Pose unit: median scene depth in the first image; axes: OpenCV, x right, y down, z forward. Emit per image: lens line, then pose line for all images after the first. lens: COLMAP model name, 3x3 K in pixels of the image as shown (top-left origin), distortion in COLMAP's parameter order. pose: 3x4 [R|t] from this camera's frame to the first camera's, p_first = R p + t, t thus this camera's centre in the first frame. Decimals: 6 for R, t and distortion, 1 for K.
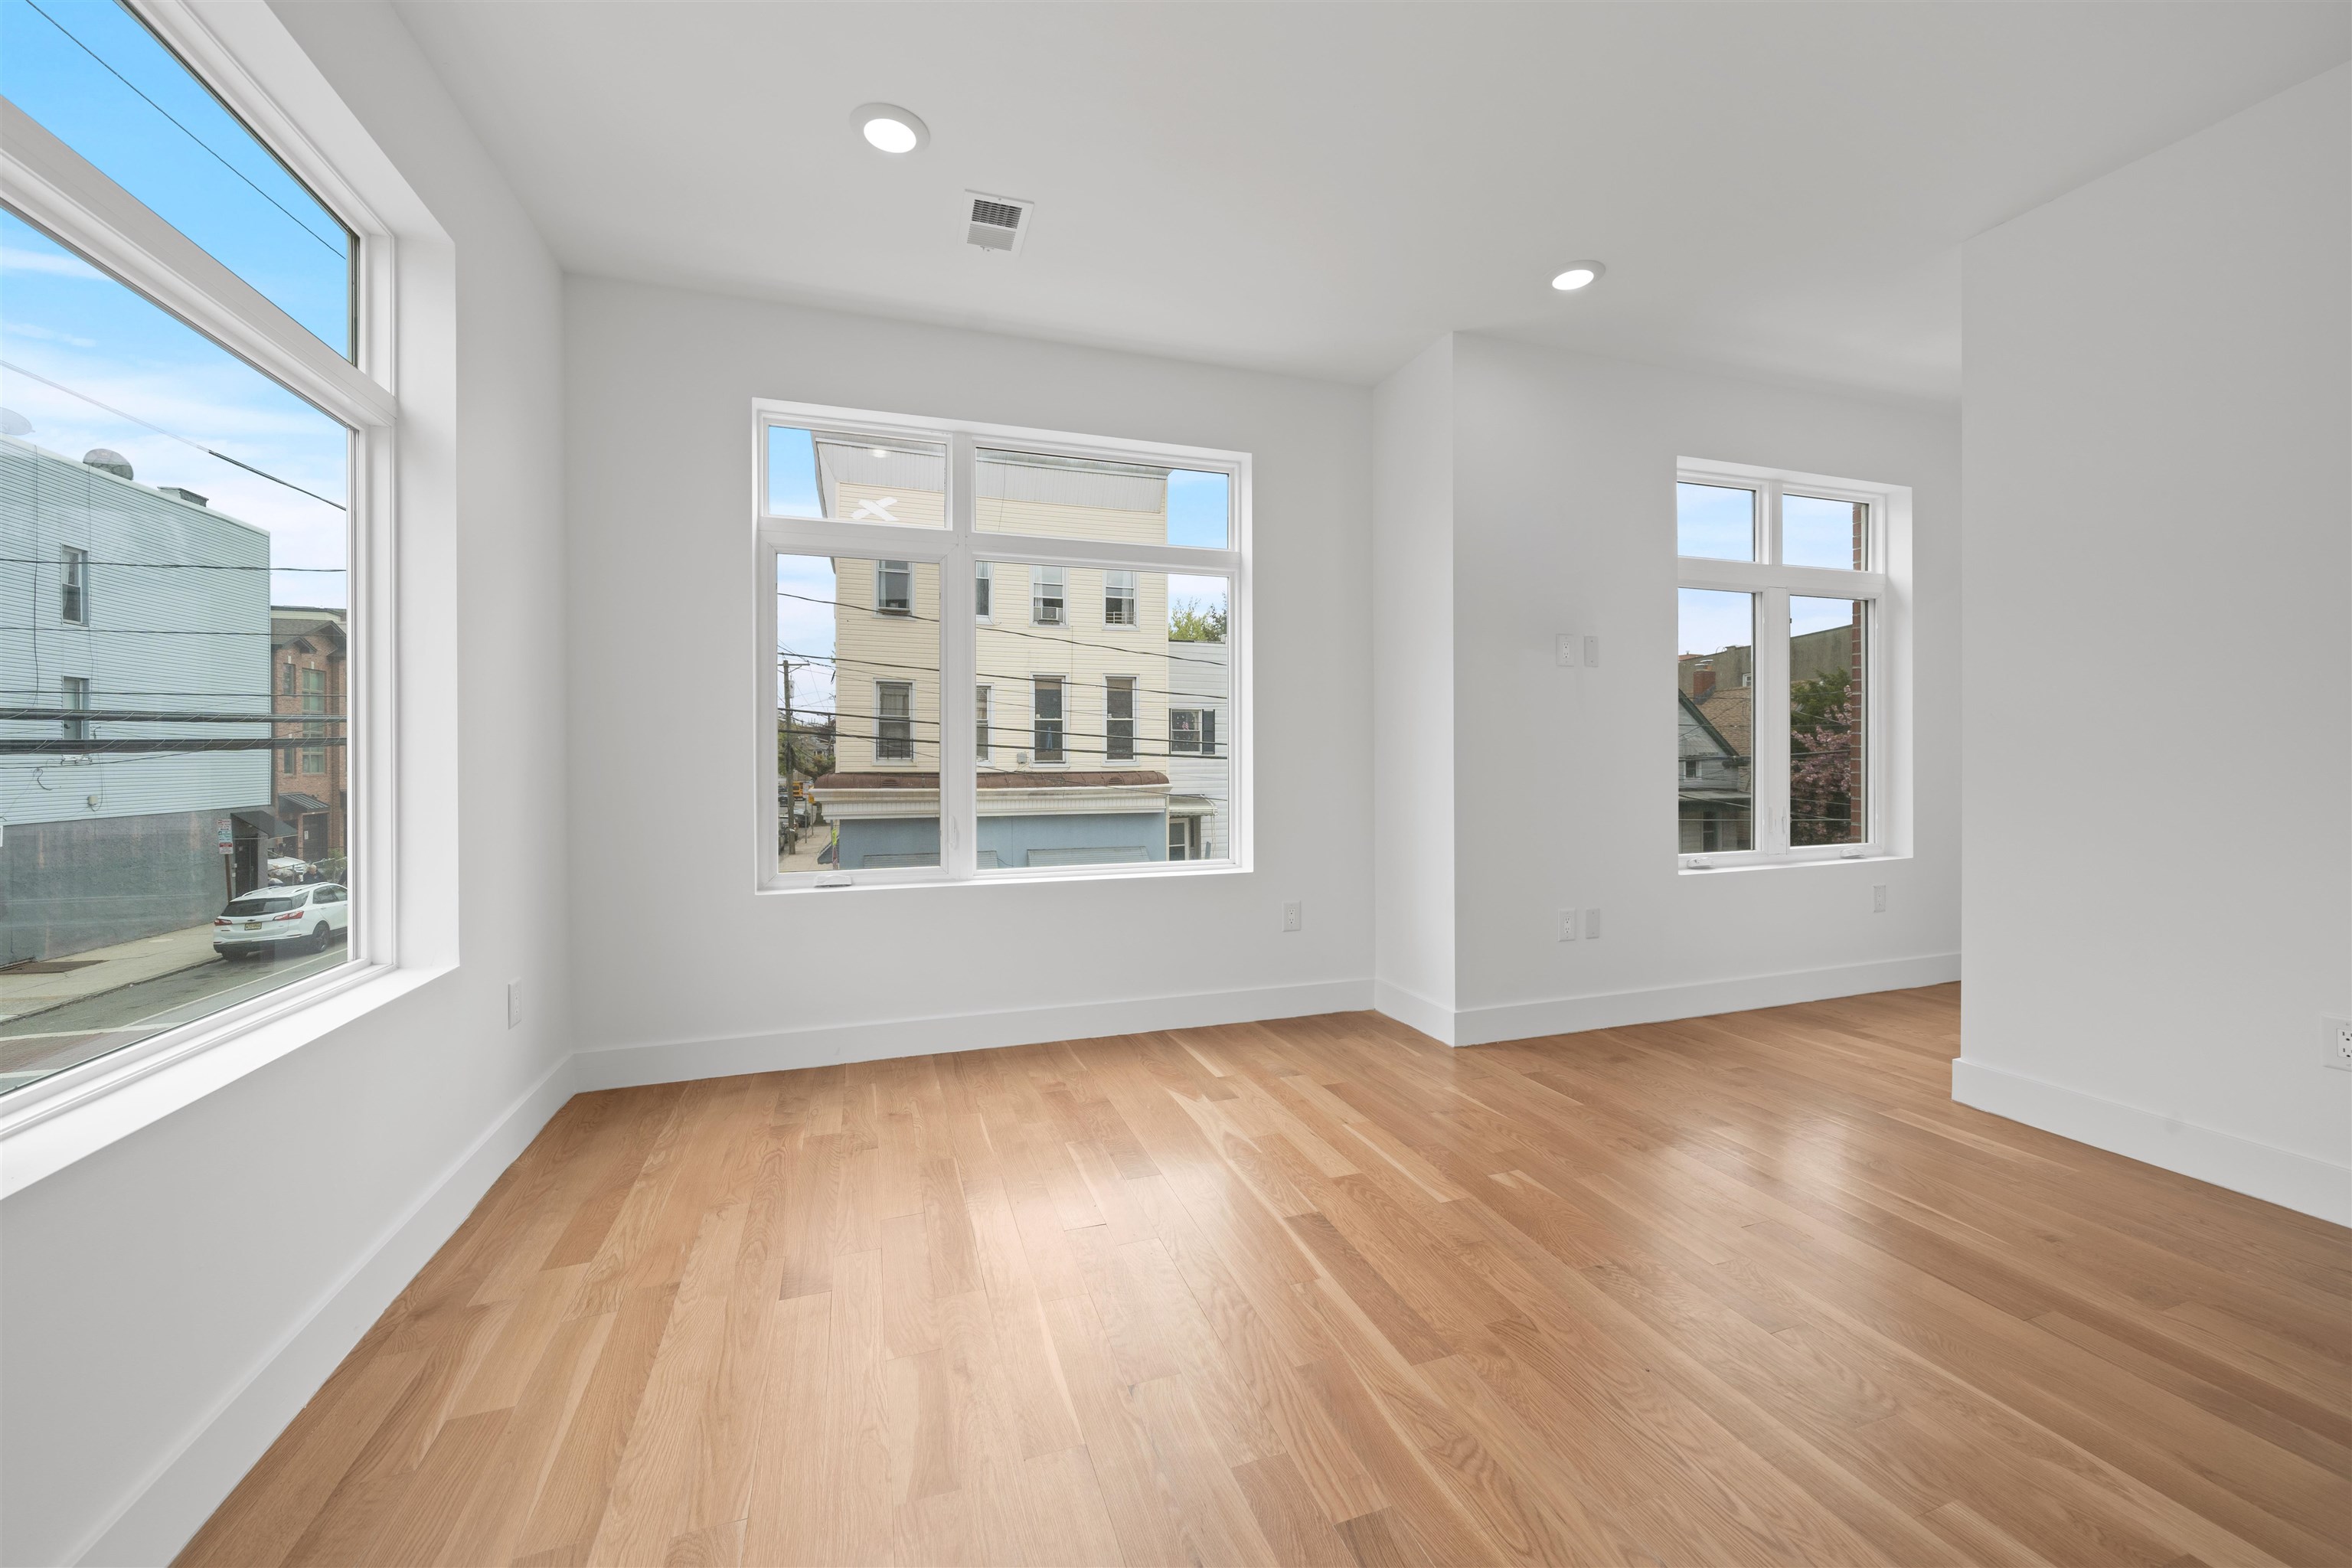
lens RADIAL K [[889.6, 0, 1166.8], [0, 889.6, 763.8], [0, 0, 1]] dist [-0.005096, 0.000519]
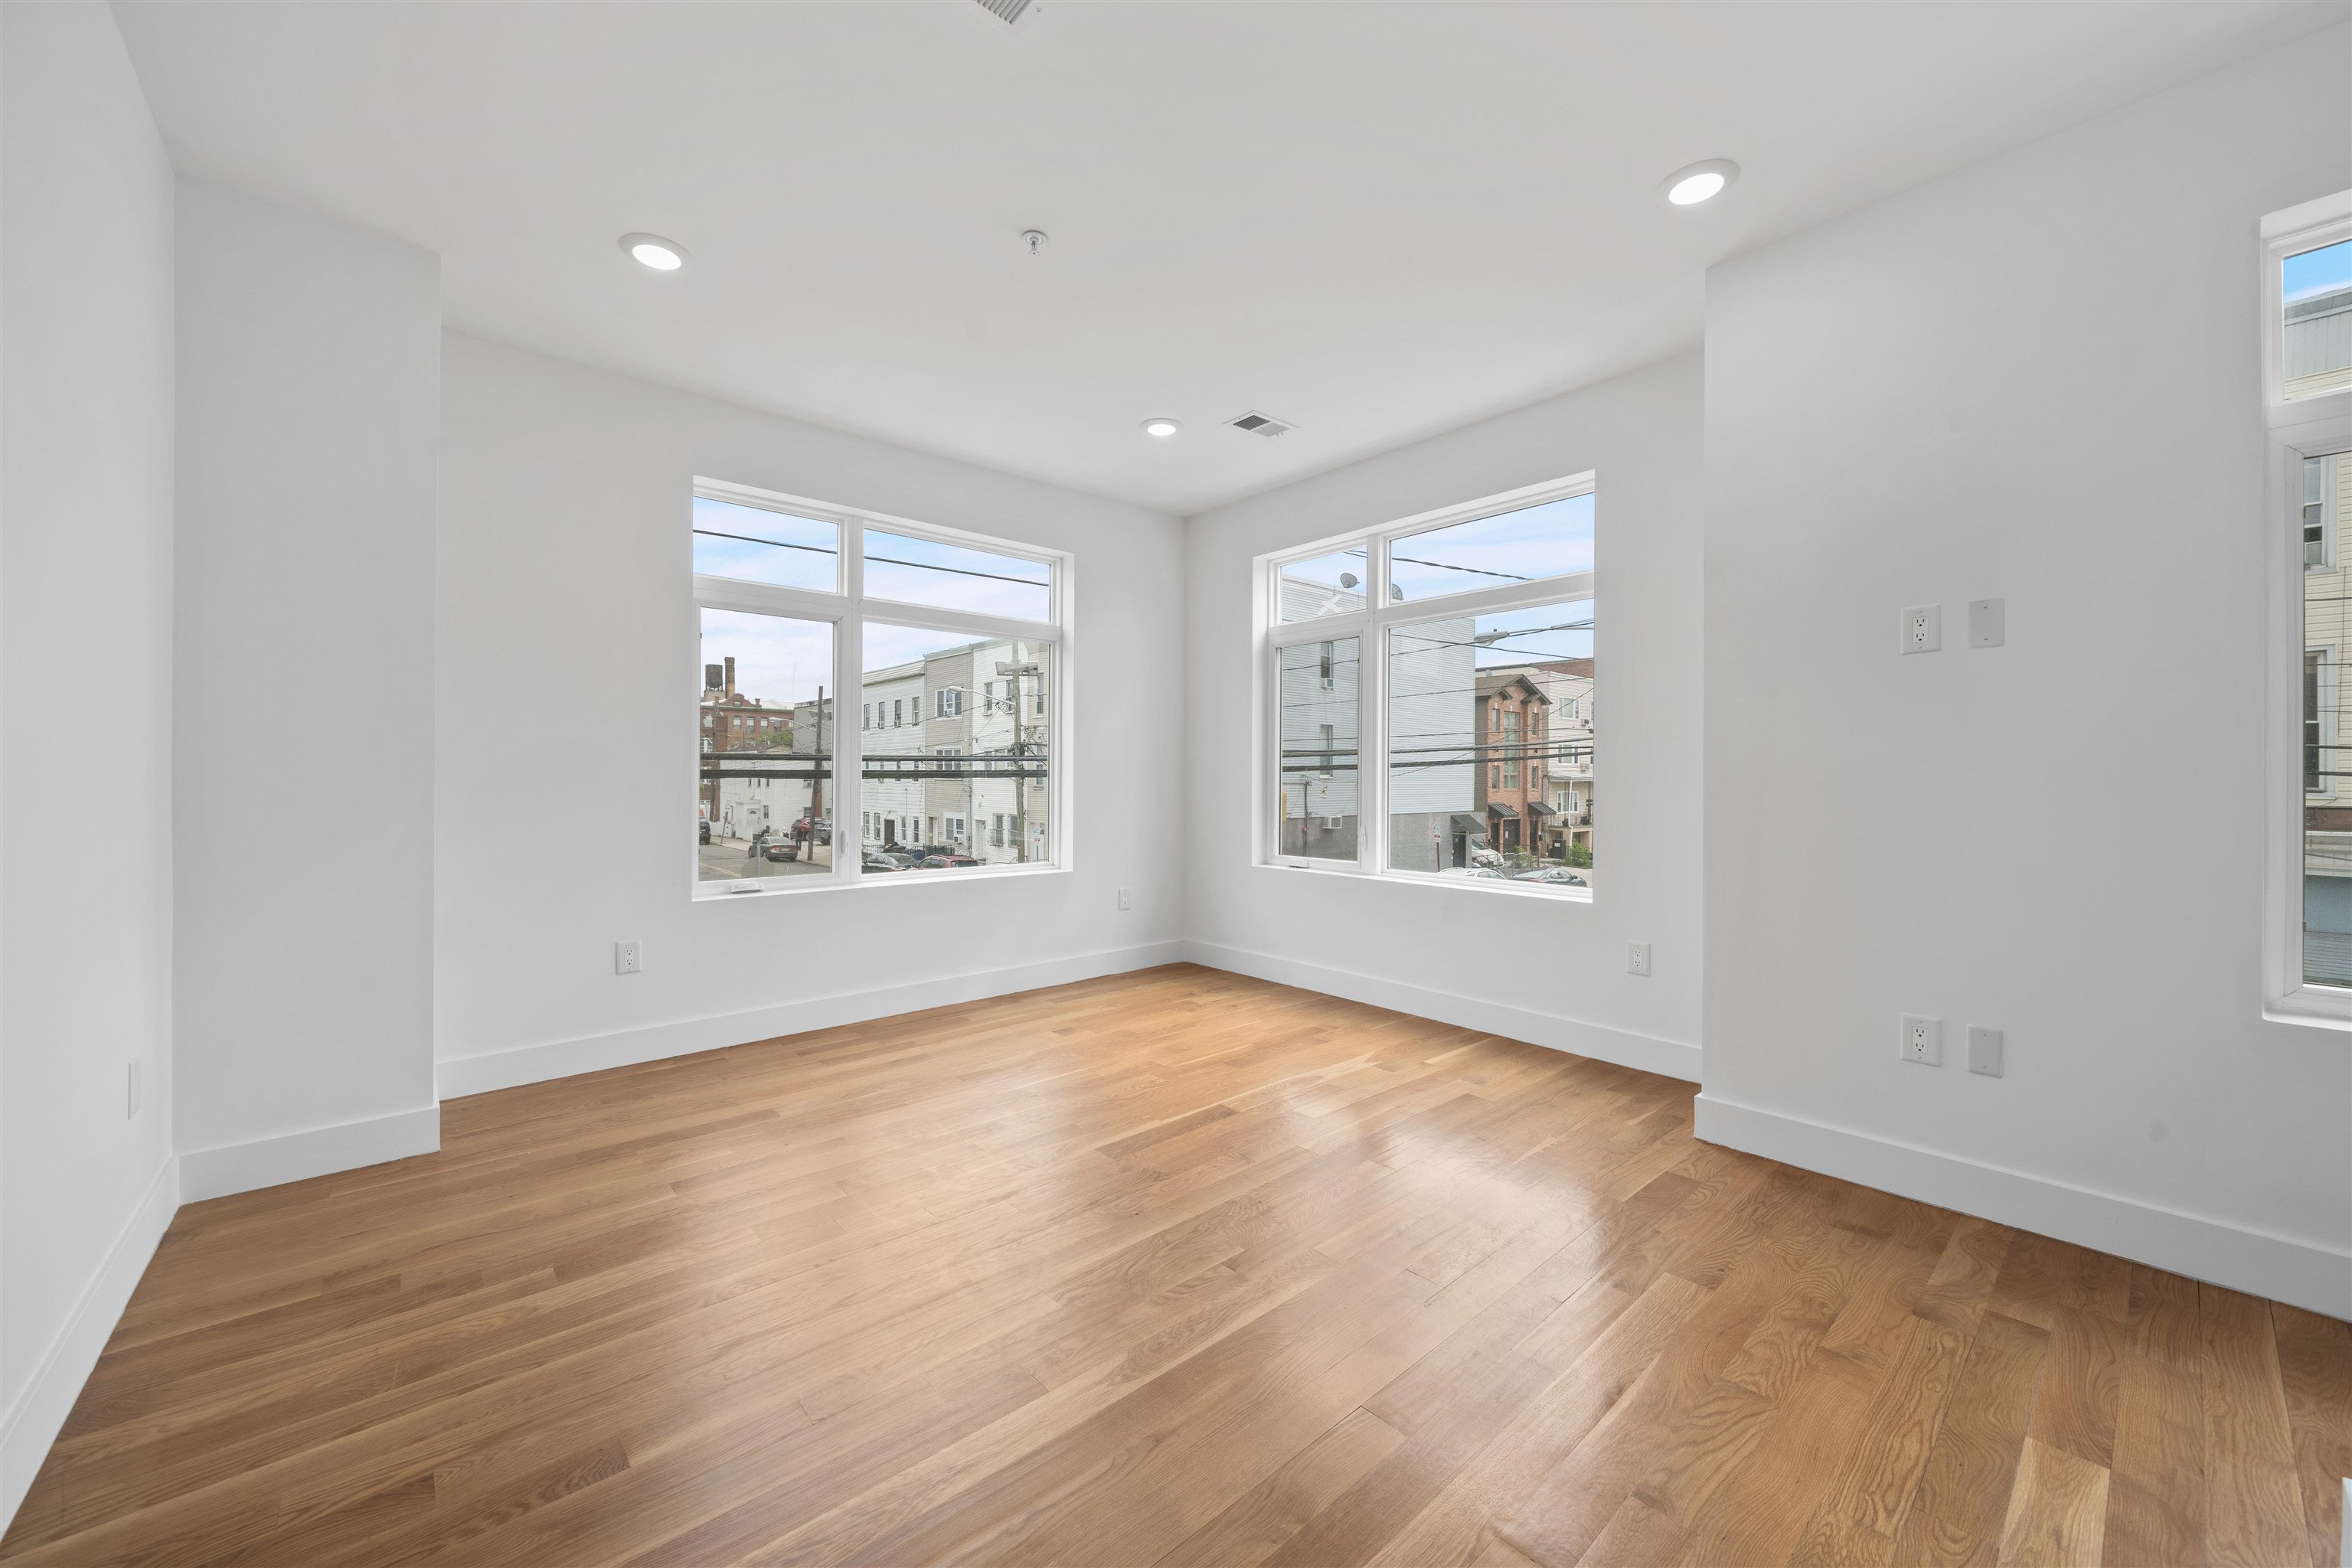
lens RADIAL K [[889.6, 0, 1187.5], [0, 889.6, 779.6], [0, 0, 1]] dist [-0.005096, 0.000519]
pose [[0.391904, 0.007466, -0.919976, 0.947506], [-0.012701, 0.999916, 0.002704, -0.010939], [0.919919, 0.010625, 0.391966, 0.253850]]
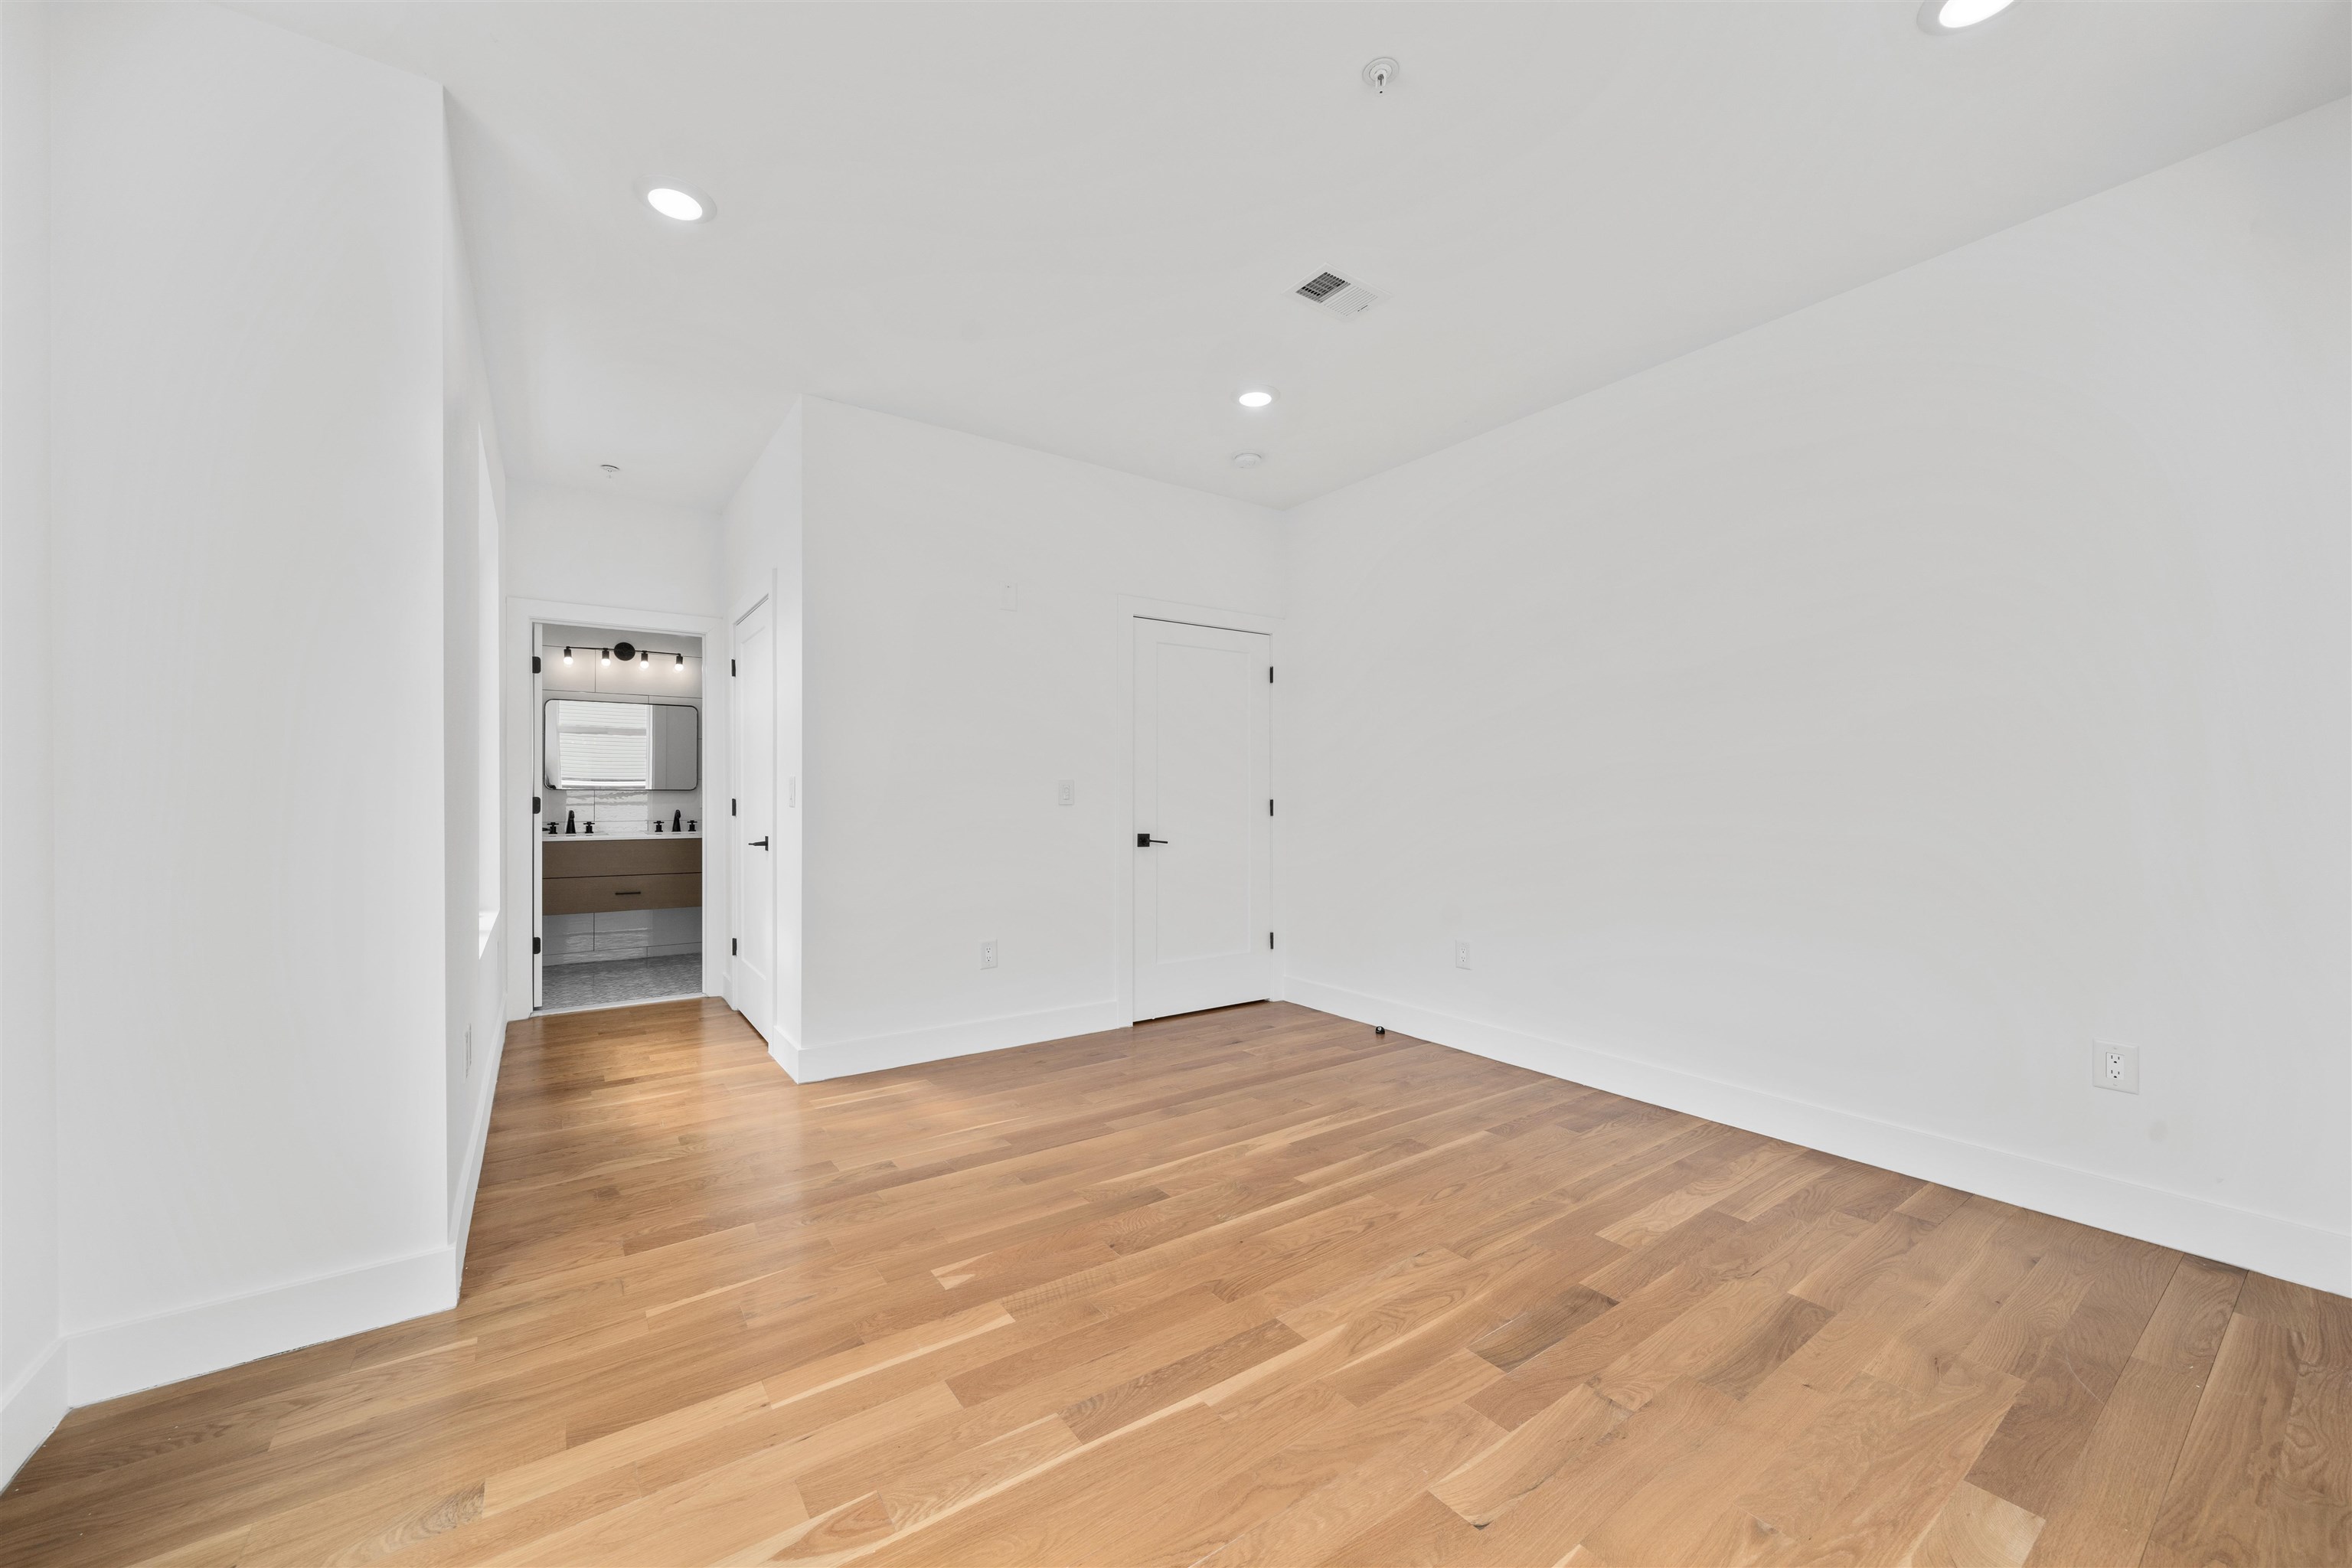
lens RADIAL K [[889.6, 0, 1174.5], [0, 889.6, 798.2], [0, 0, 1]] dist [-0.005096, 0.000519]
pose [[-0.282418, -0.000628, 0.959291, -0.389217], [0.012129, 0.999918, 0.004225, -0.012409], [-0.959215, 0.012828, -0.282387, 0.747444]]
